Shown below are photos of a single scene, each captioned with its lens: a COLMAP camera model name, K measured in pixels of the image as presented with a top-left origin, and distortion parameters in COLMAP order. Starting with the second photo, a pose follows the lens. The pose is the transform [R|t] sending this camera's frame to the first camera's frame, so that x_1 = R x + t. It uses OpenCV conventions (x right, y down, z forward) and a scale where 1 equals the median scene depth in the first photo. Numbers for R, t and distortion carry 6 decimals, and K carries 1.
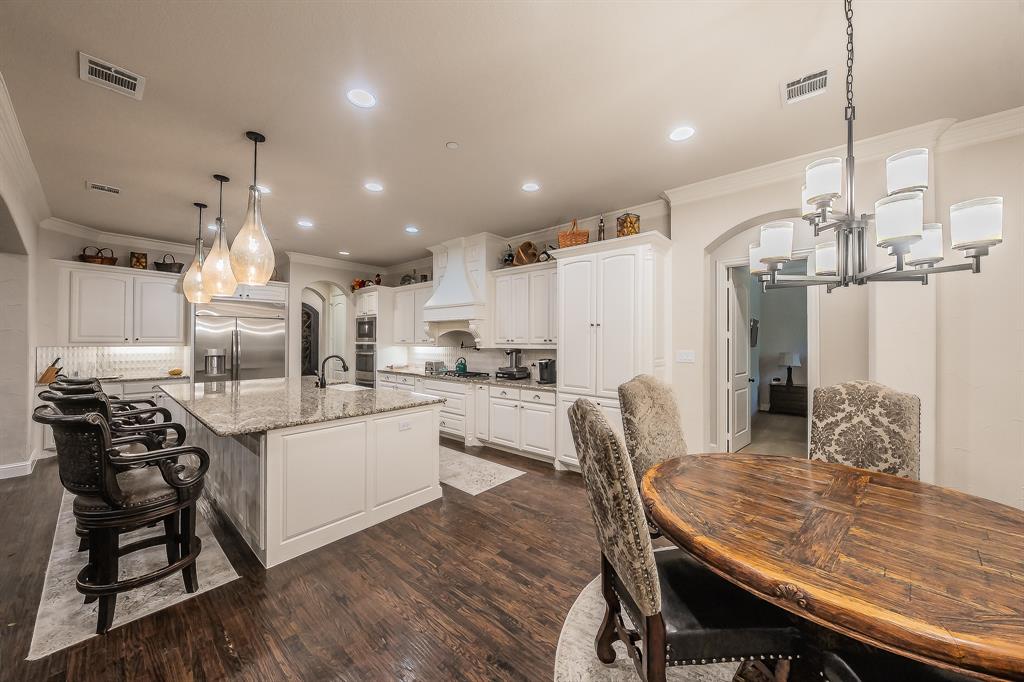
lens RADIAL K [[372.5, 0, 511.5], [0, 372.5, 337.4], [0, 0, 1]] dist [-0.000552, -0.000050]
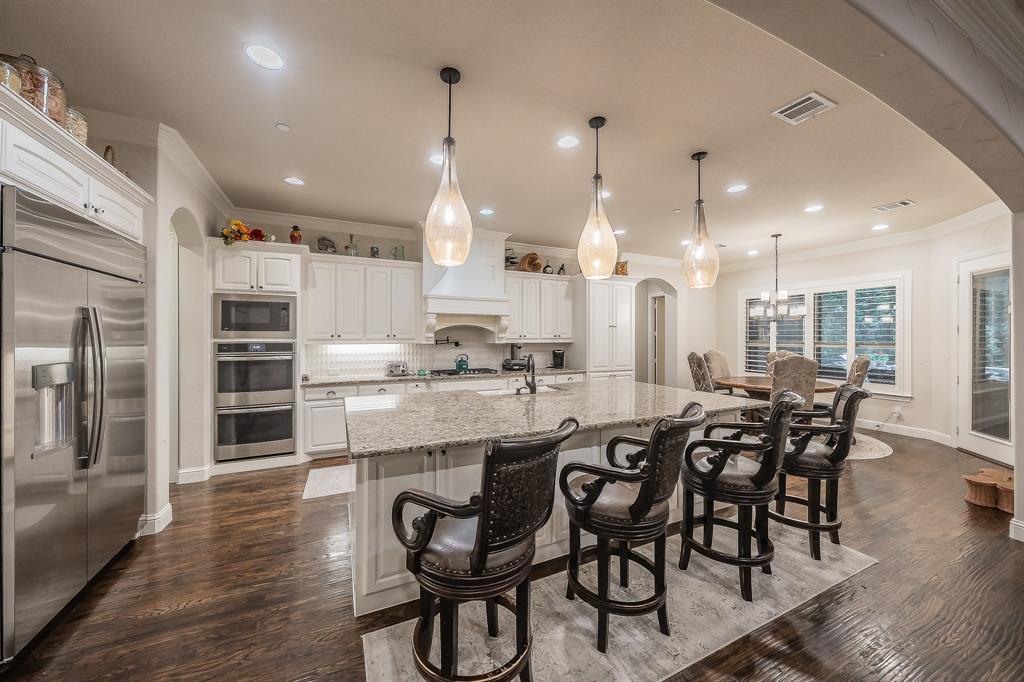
lens RADIAL K [[372.5, 0, 511.5], [0, 372.5, 337.4], [0, 0, 1]] dist [-0.000552, -0.000050]
pose [[0.385159, -0.002852, 0.922846, -1.019349], [-0.008866, 0.999938, 0.006791, 0.005218], [-0.922807, -0.010798, 0.385110, 0.570032]]
